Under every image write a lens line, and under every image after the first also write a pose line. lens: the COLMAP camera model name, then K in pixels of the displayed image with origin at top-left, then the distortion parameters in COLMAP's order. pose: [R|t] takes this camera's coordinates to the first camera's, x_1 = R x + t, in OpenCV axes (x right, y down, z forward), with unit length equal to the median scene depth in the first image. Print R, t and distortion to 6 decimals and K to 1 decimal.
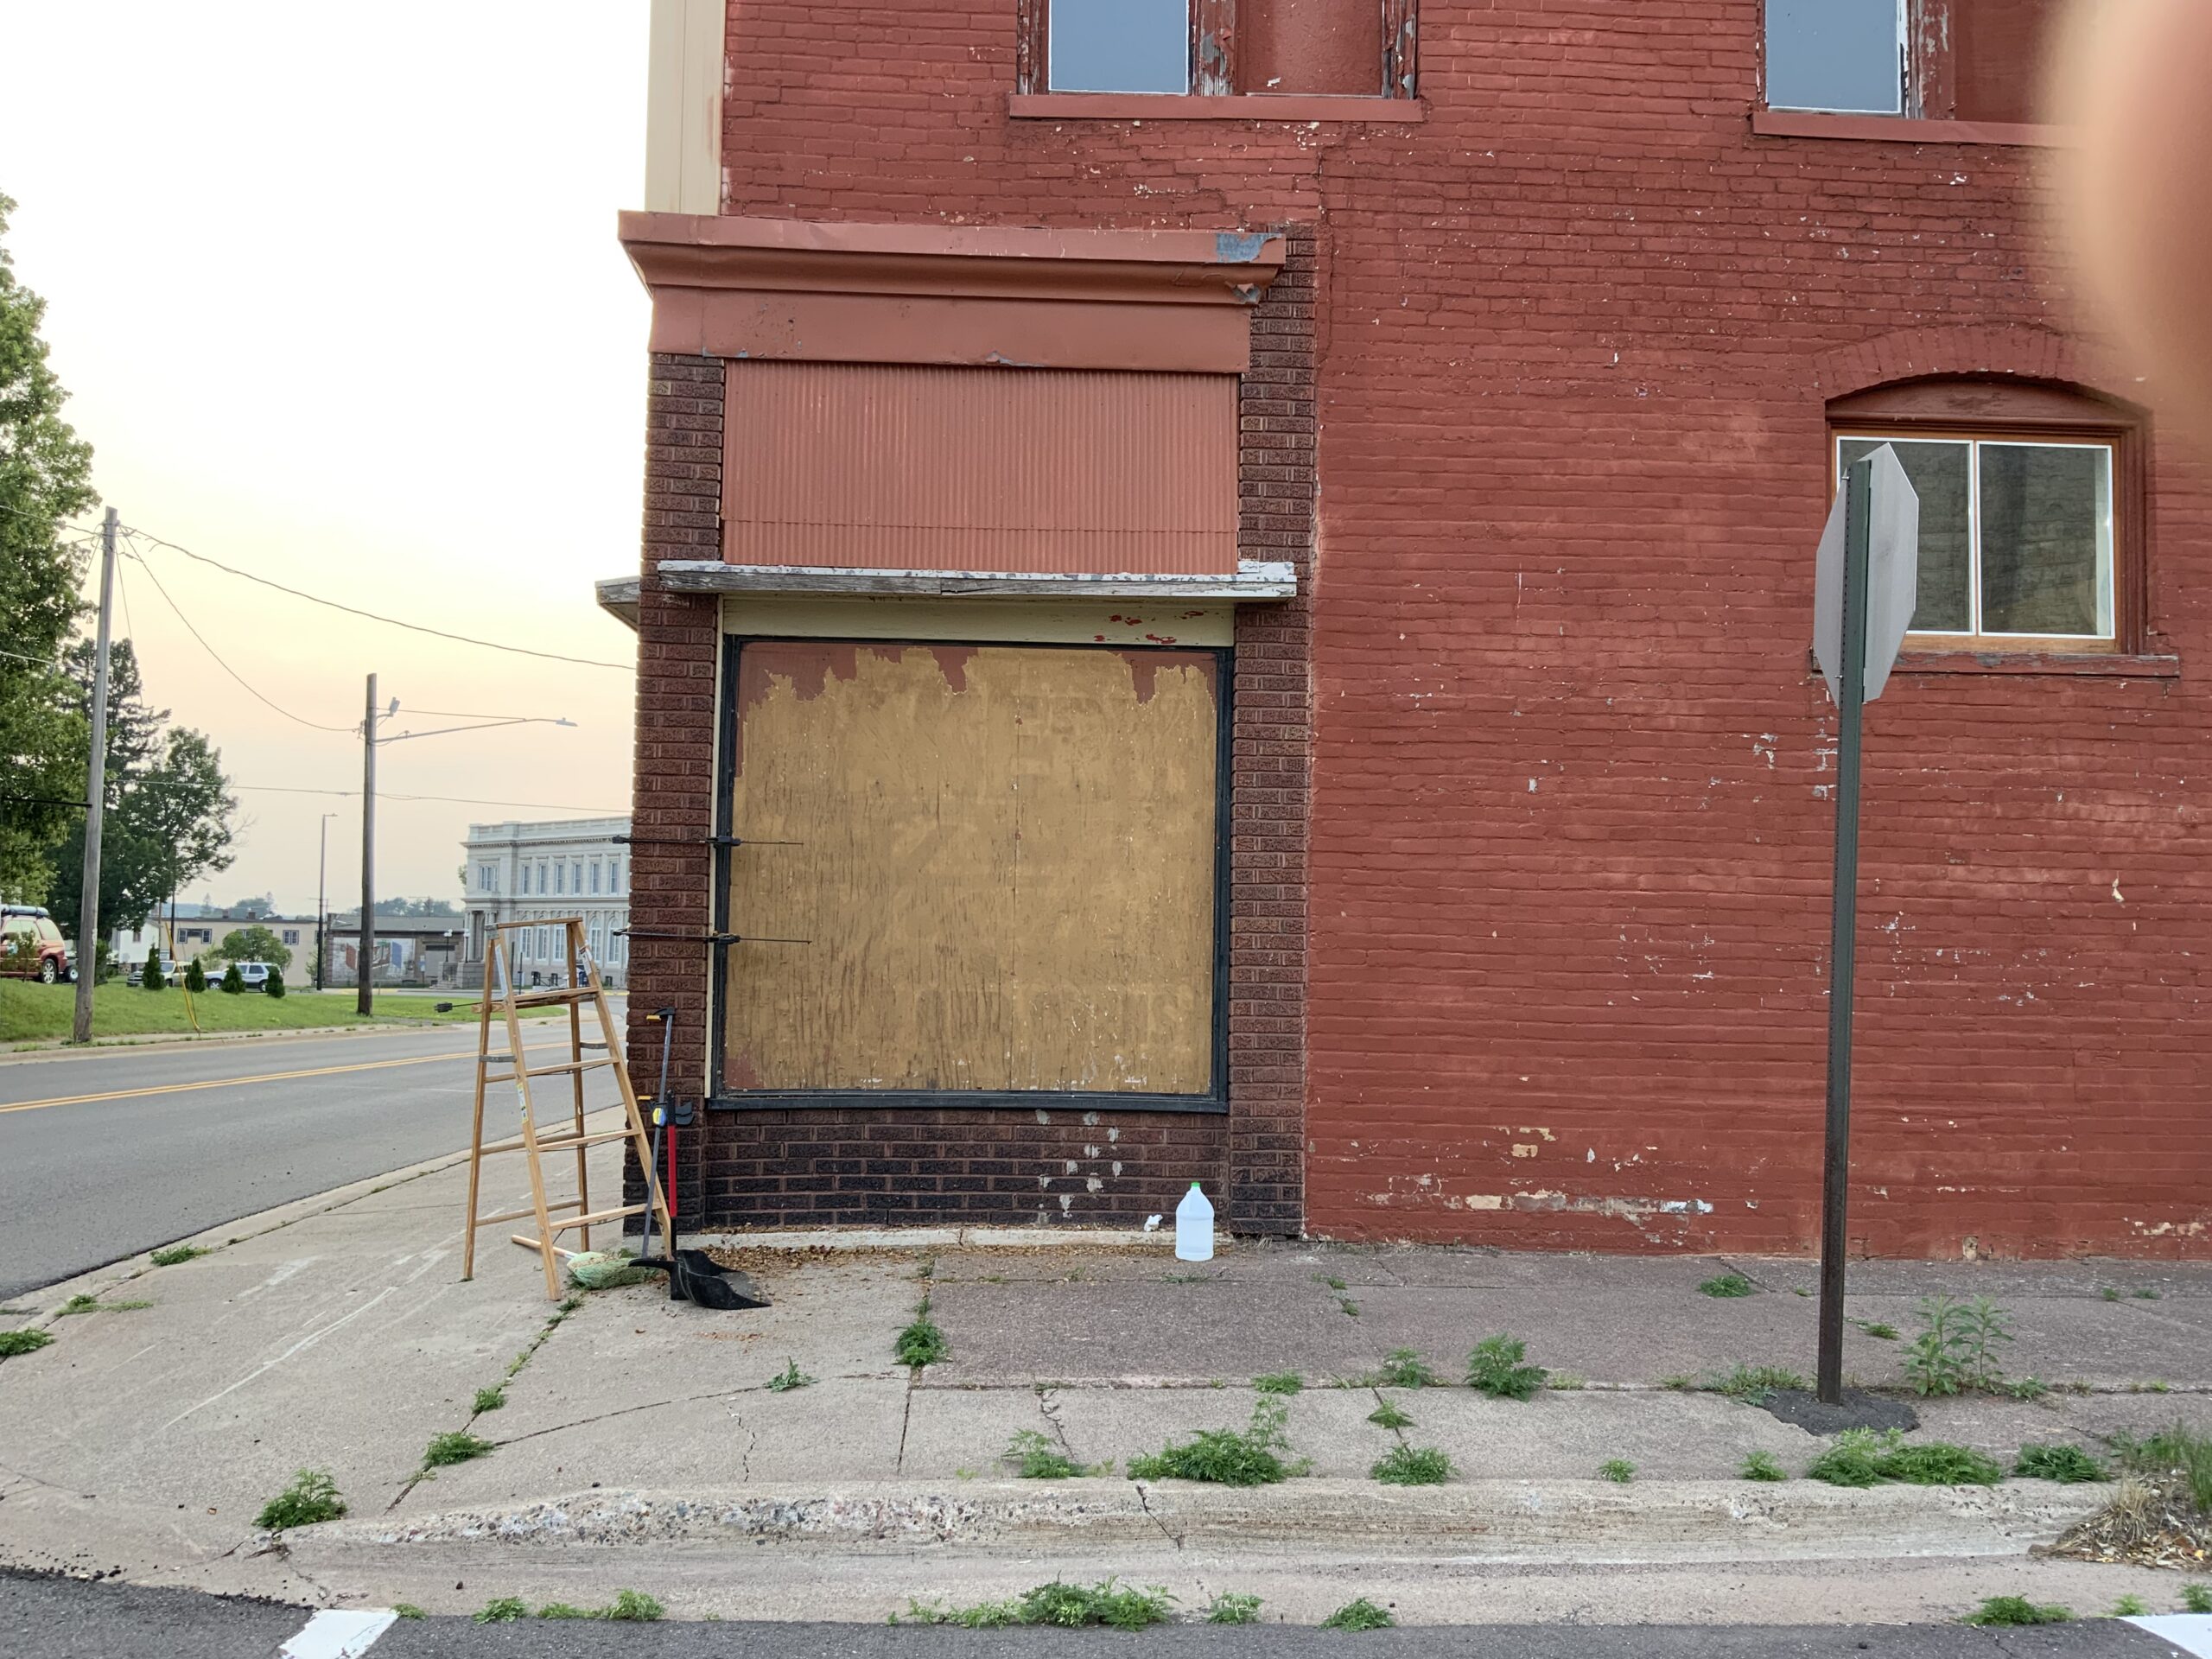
lens RADIAL K [[1795.4, 0, 1105.0], [0, 1795.4, 815.9], [0, 0, 1]] dist [0.051941, -0.097094]
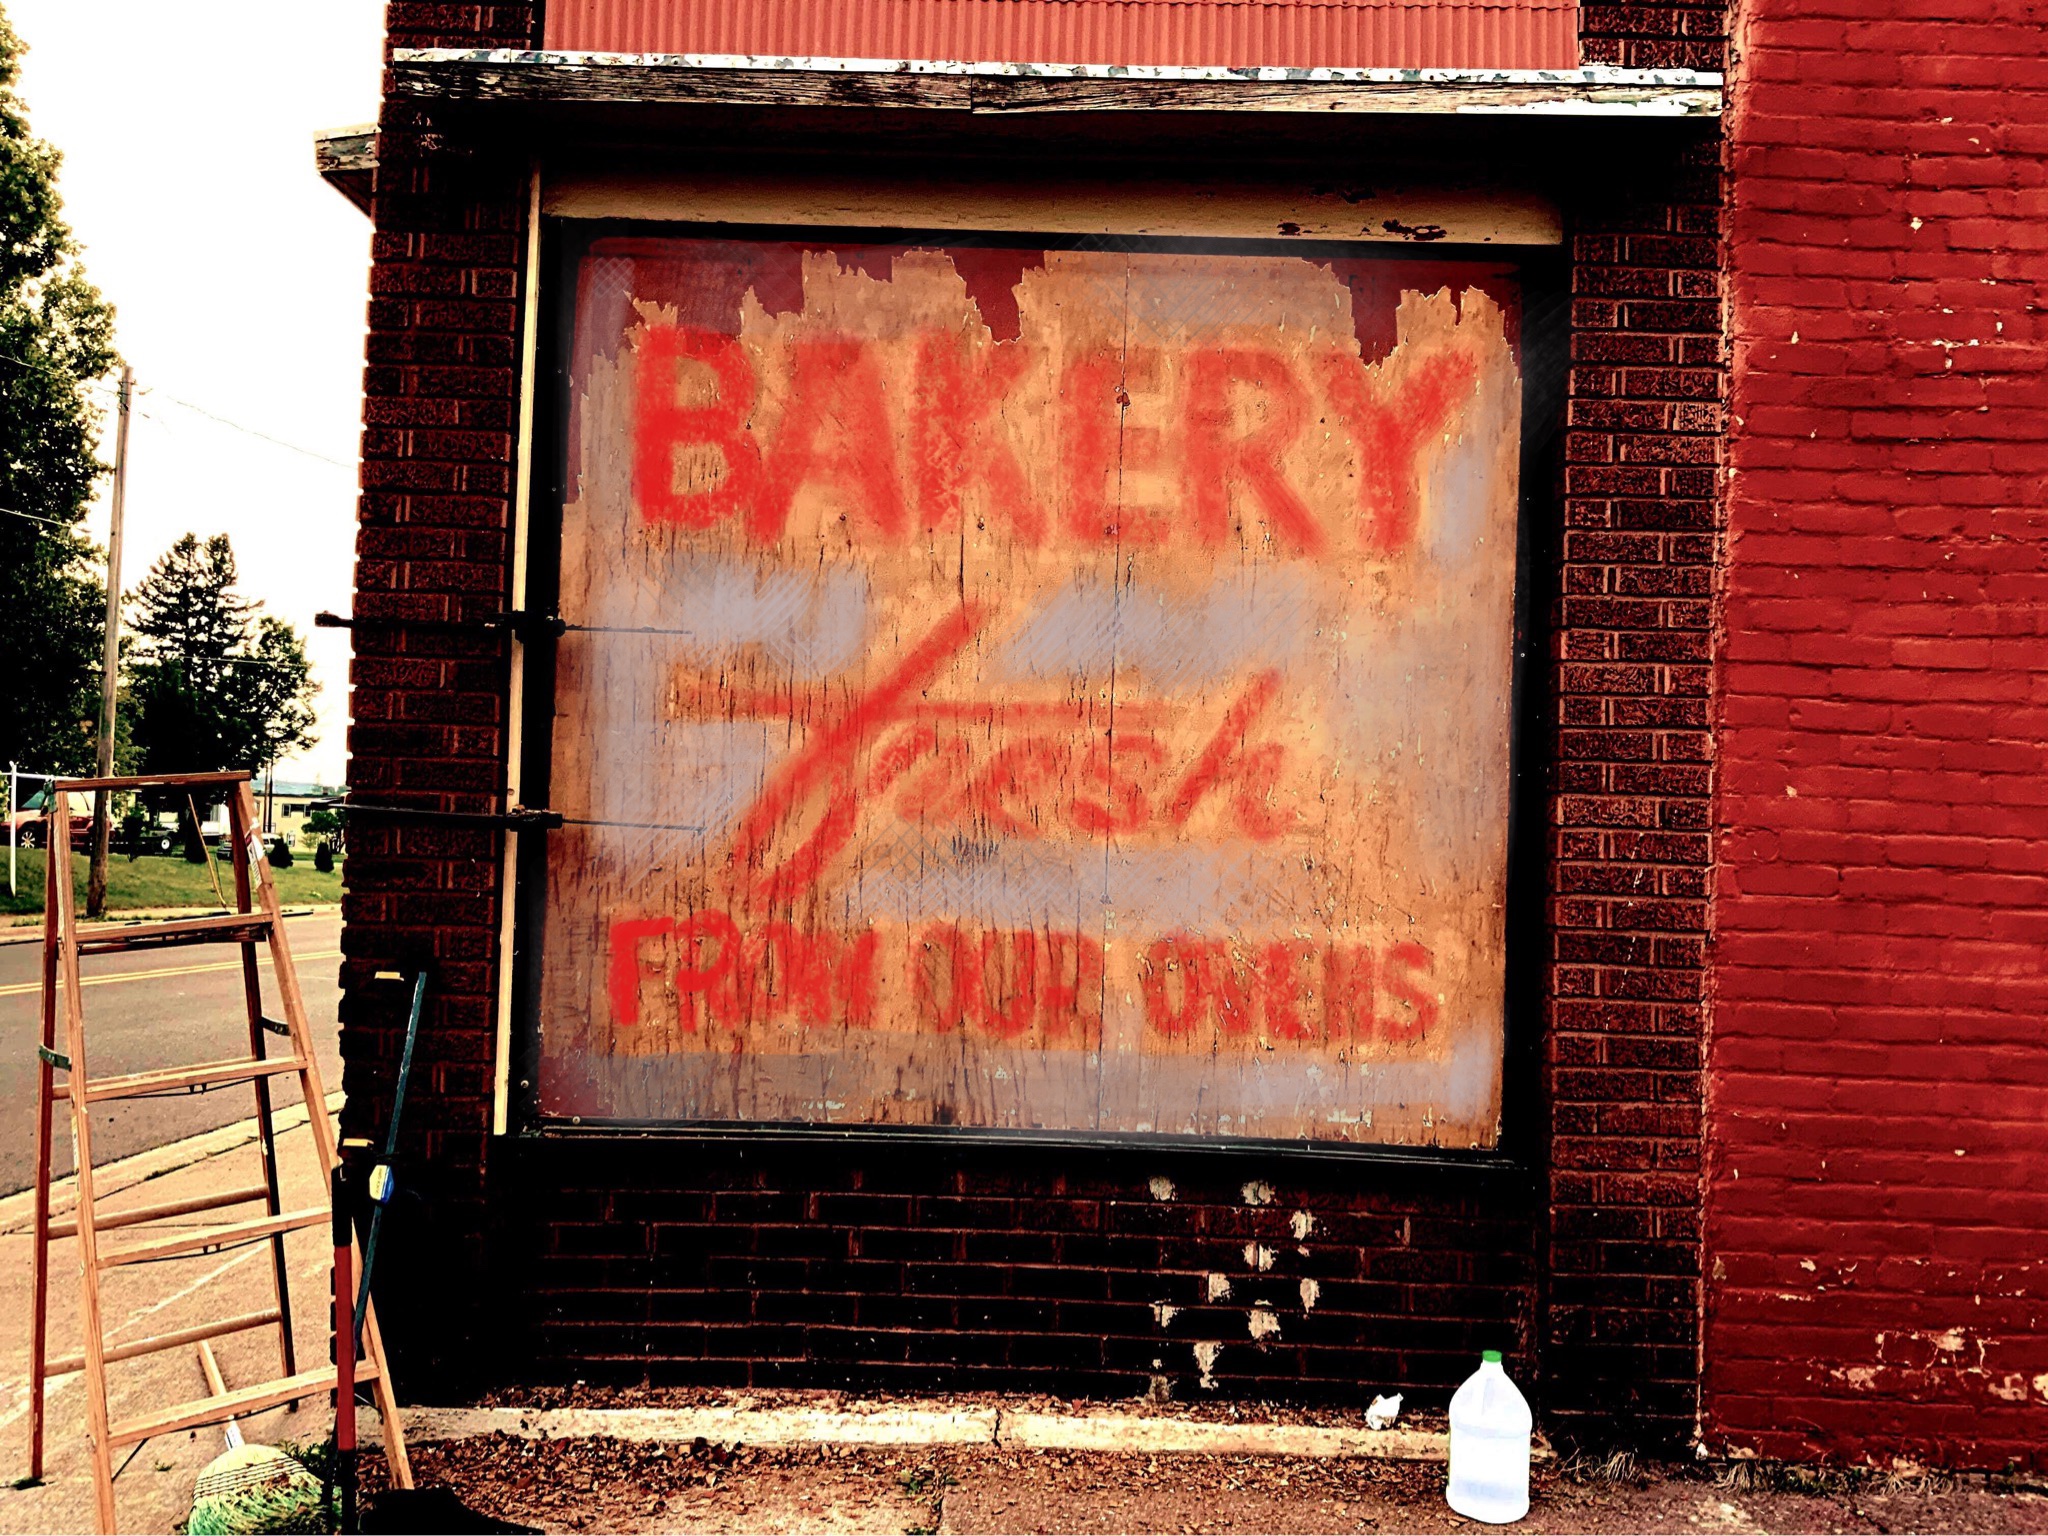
lens RADIAL K [[1662.3, 0, 1027.0], [0, 1662.3, 764.3], [0, 0, 1]] dist [0.051941, -0.097094]
pose [[0.998010, 0.014710, -0.061320, -0.045117], [-0.012816, 0.999432, 0.031172, 0.035596], [0.061744, -0.030324, 0.997631, 0.533465]]
